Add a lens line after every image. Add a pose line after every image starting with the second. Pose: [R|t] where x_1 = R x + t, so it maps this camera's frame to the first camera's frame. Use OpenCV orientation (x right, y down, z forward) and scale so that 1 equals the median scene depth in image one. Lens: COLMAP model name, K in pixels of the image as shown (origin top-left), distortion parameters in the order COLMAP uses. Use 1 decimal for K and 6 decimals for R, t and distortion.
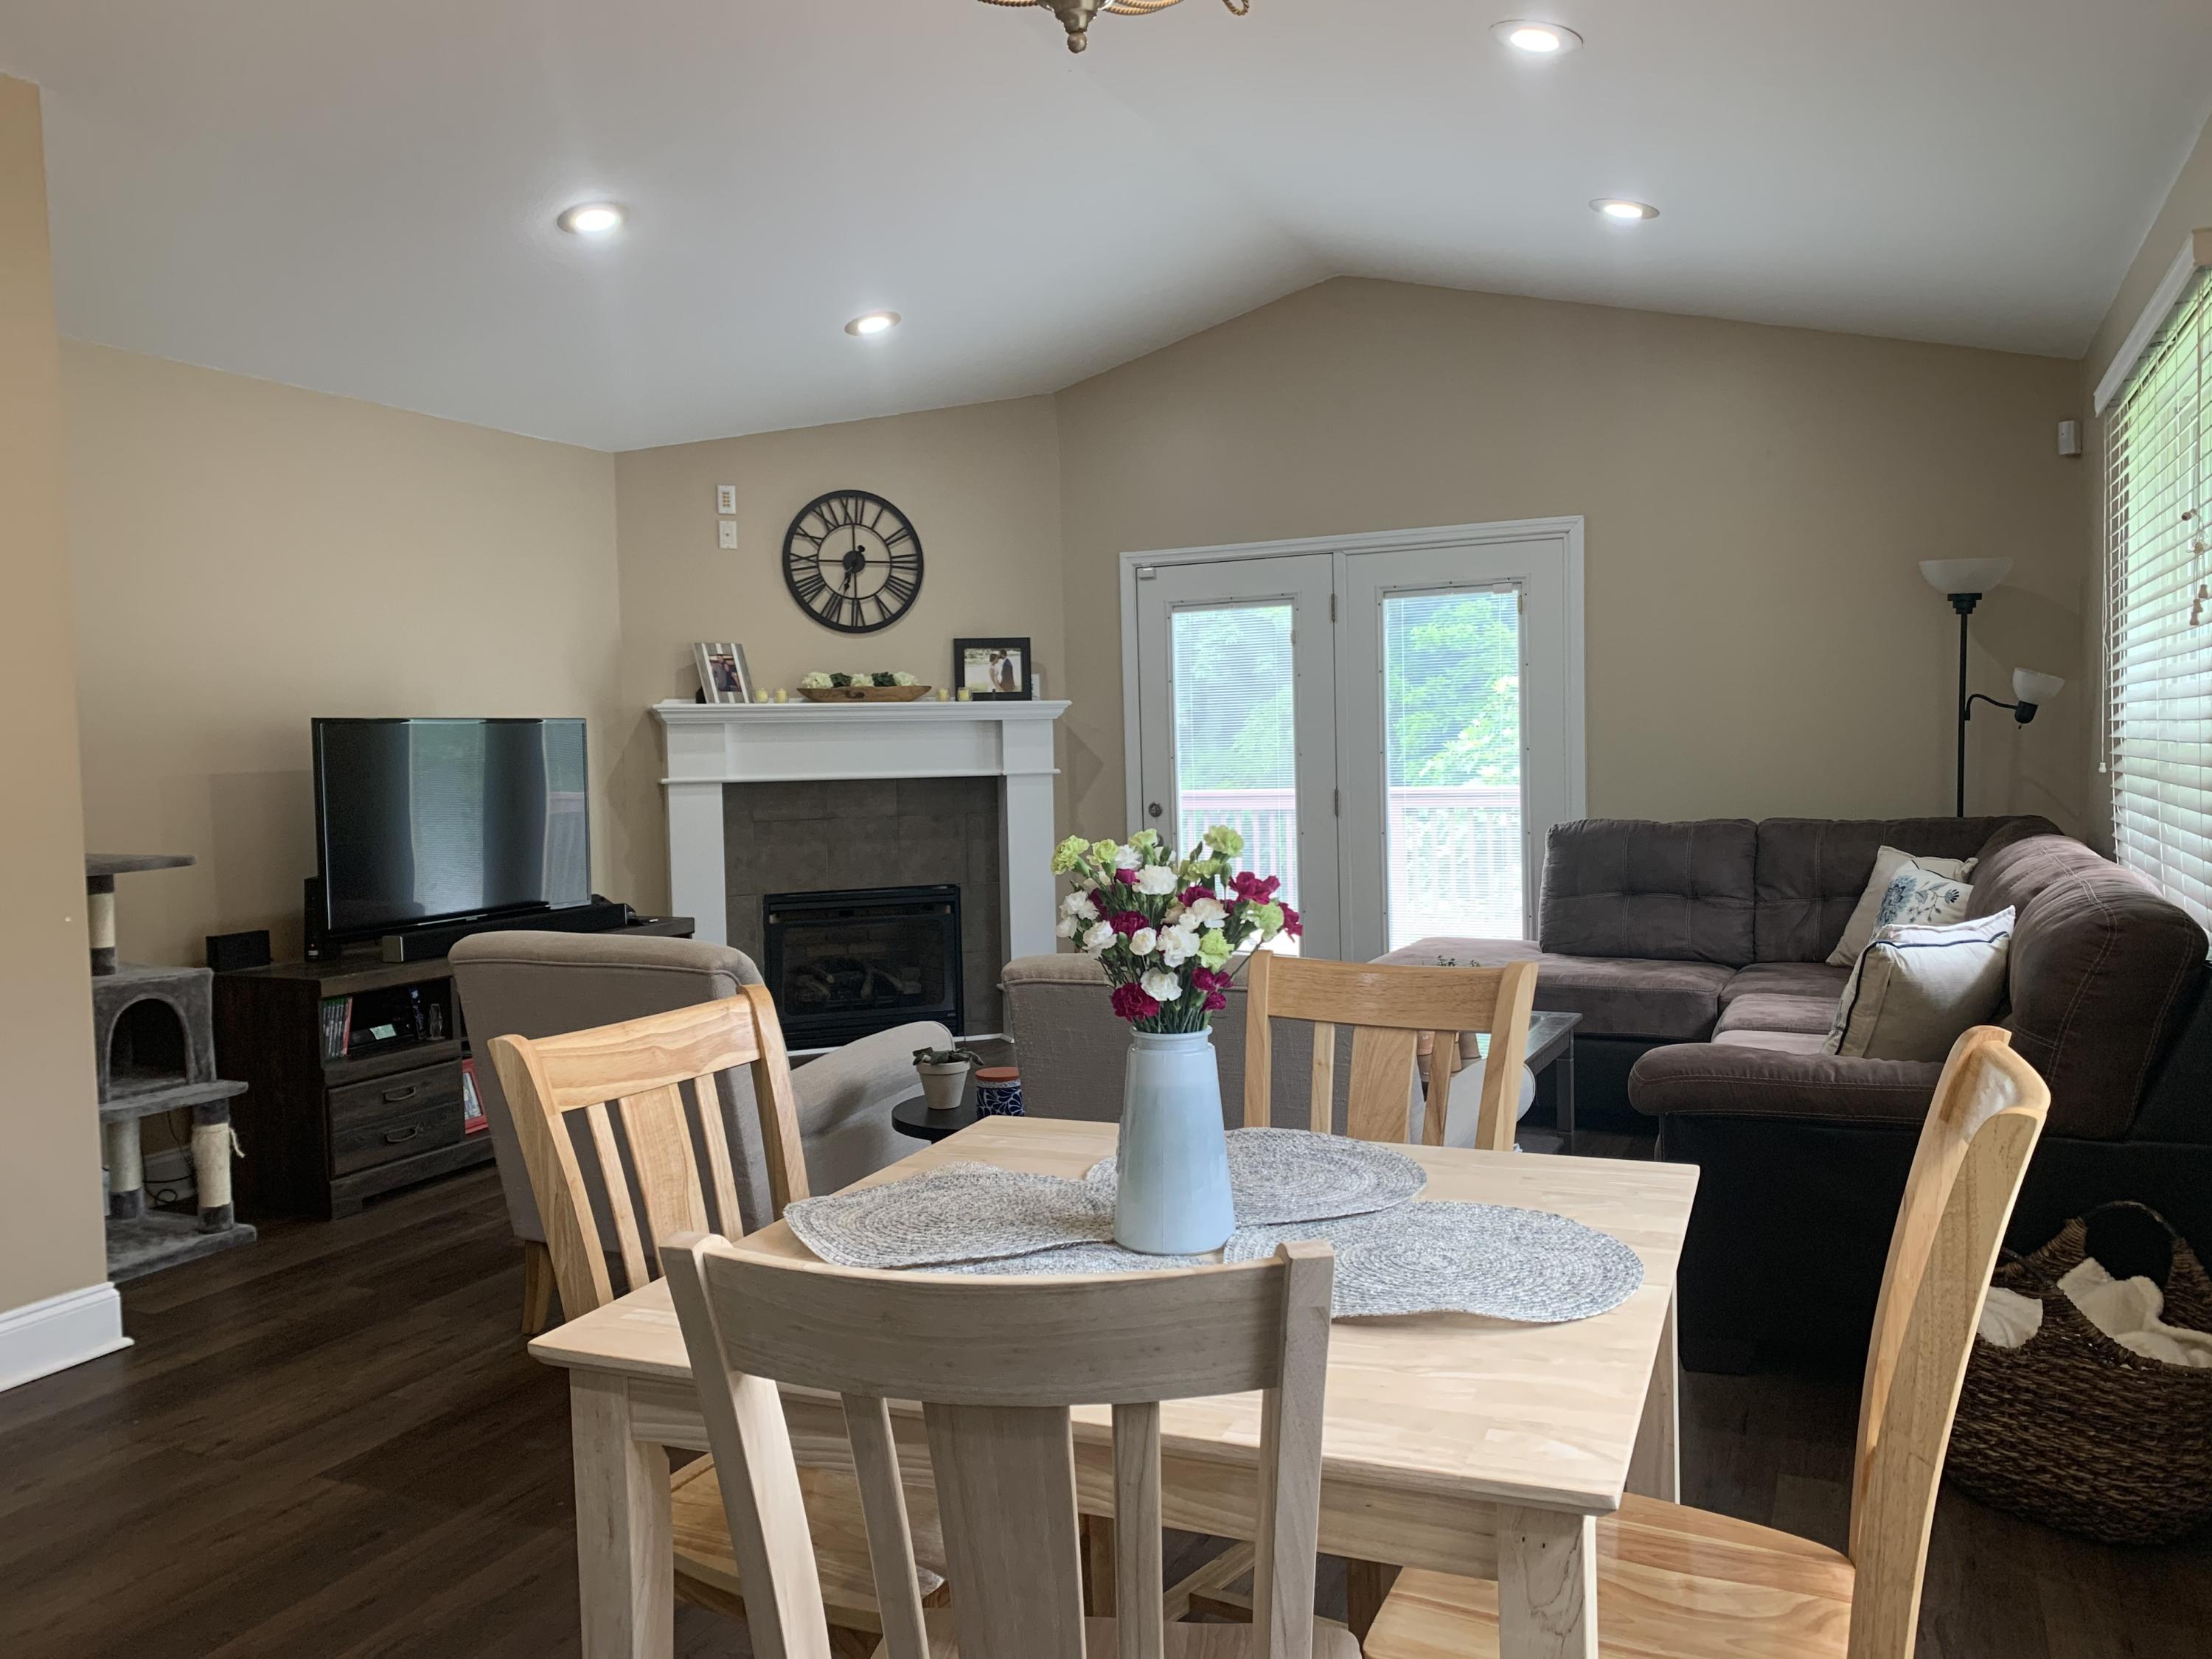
lens RADIAL K [[1679.2, 0, 1111.9], [0, 1679.2, 819.6], [0, 0, 1]] dist [0.044252, -0.054366]
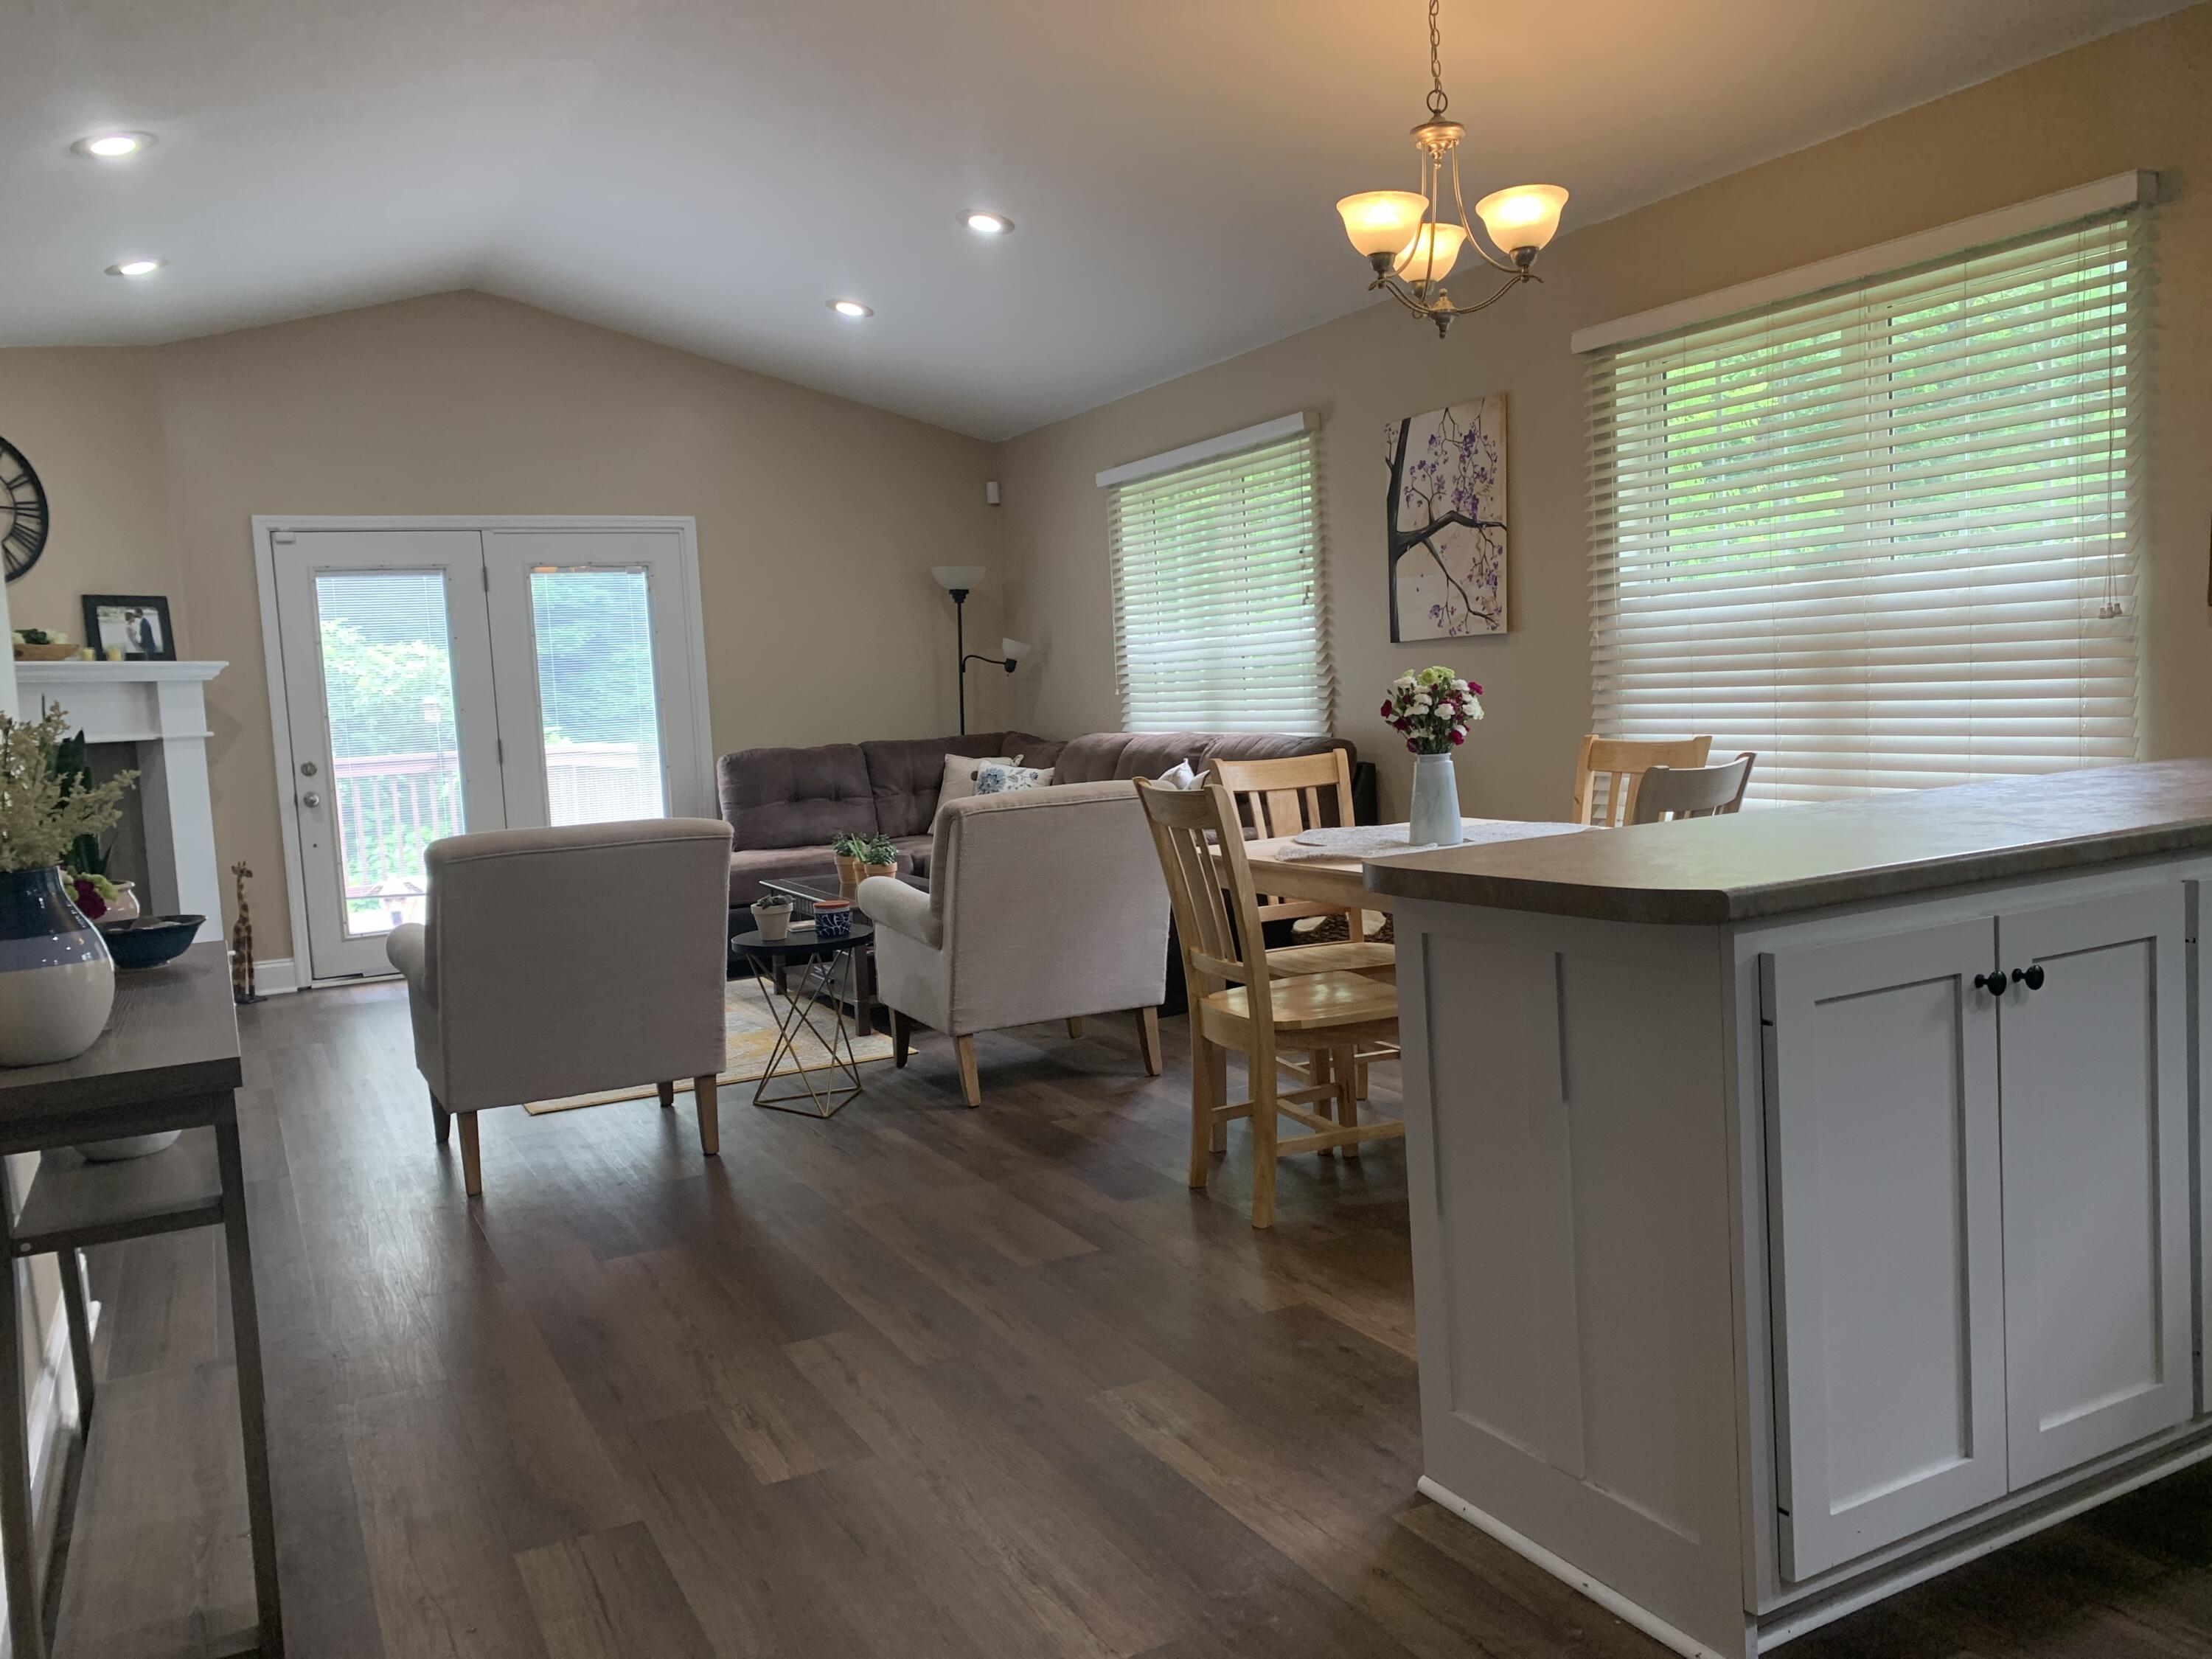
lens RADIAL K [[1679.2, 0, 1102.0], [0, 1679.2, 831.5], [0, 0, 1]] dist [0.044252, -0.054366]
pose [[0.603600, -0.078118, 0.793451, -0.541734], [0.072483, 0.996444, 0.042963, 0.024814], [-0.793986, 0.031580, 0.607115, -0.014087]]
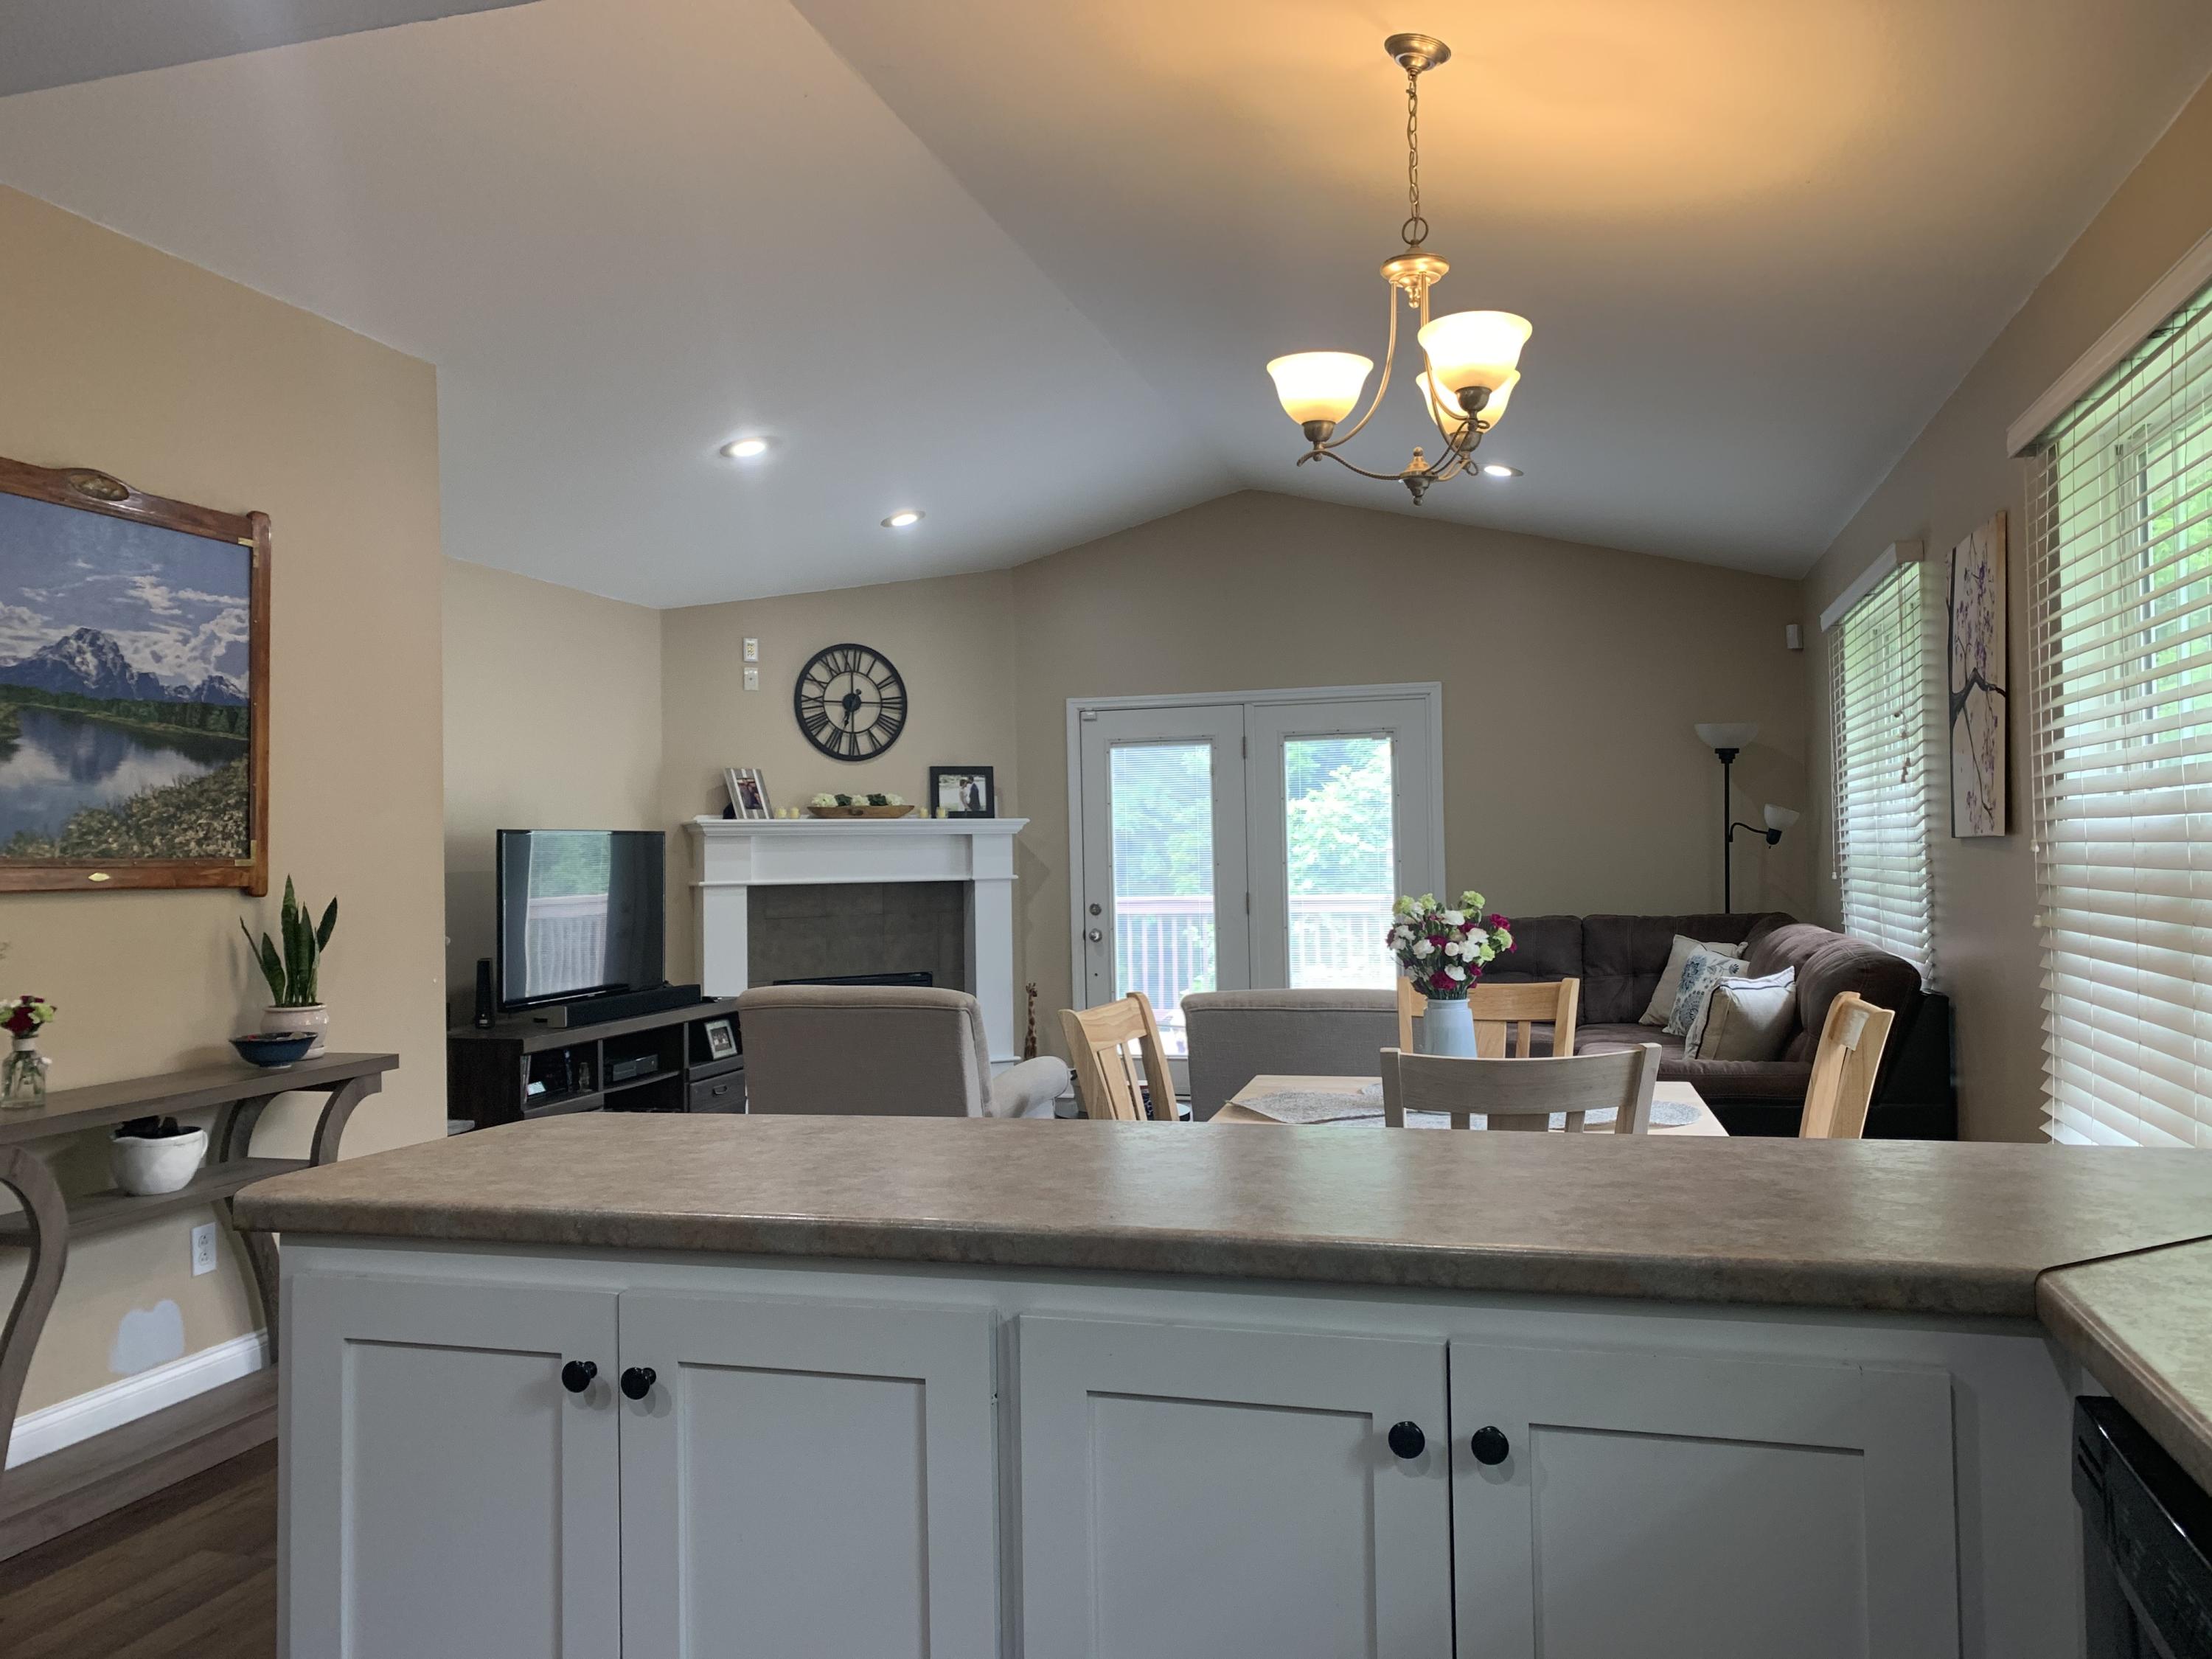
lens RADIAL K [[1679.2, 0, 1099.2], [0, 1679.2, 809.2], [0, 0, 1]] dist [0.044252, -0.054366]
pose [[0.988606, 0.010752, 0.150142, -0.164822], [0.000537, 0.997187, -0.074949, 0.013590], [-0.150525, 0.074176, 0.985819, -0.213913]]
